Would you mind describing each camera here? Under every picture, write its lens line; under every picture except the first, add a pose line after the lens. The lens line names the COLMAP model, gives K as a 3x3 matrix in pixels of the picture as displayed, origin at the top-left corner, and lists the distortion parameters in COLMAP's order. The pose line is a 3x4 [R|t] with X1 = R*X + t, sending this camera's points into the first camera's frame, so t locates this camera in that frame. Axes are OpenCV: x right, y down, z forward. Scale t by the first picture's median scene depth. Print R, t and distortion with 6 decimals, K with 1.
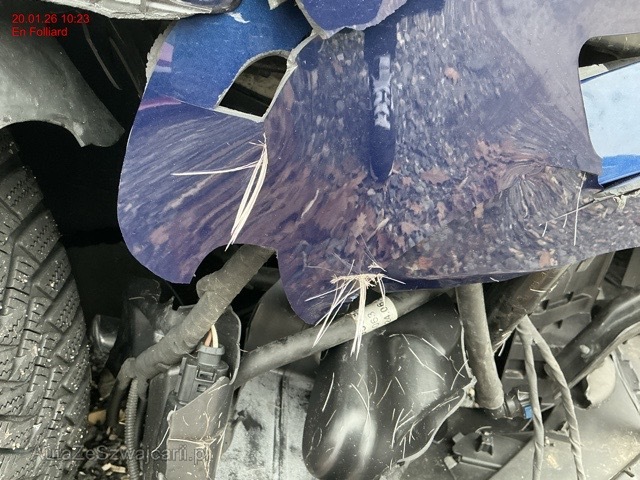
lens RADIAL K [[566.4, 0, 320.0], [0, 566.4, 240.0], [0, 0, 1]] dist [0.163158, -0.363174]
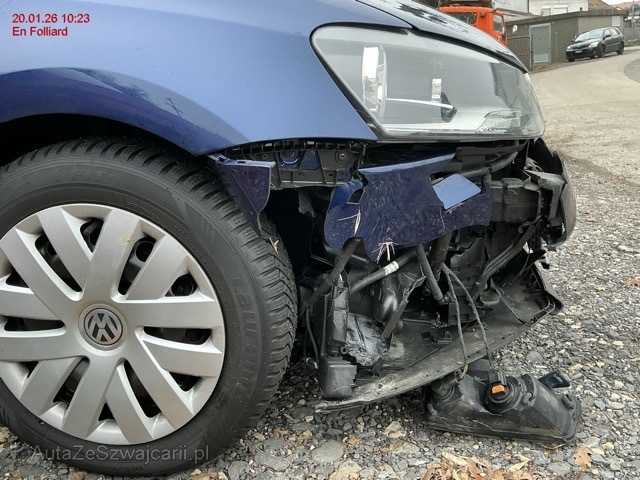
lens RADIAL K [[566.4, 0, 320.0], [0, 566.4, 240.0], [0, 0, 1]] dist [0.163158, -0.363174]
pose [[0.988379, -0.146571, 0.040306, -0.288131], [0.151529, 0.971089, -0.184460, 0.383879], [-0.012104, 0.188424, 0.982013, -1.506677]]
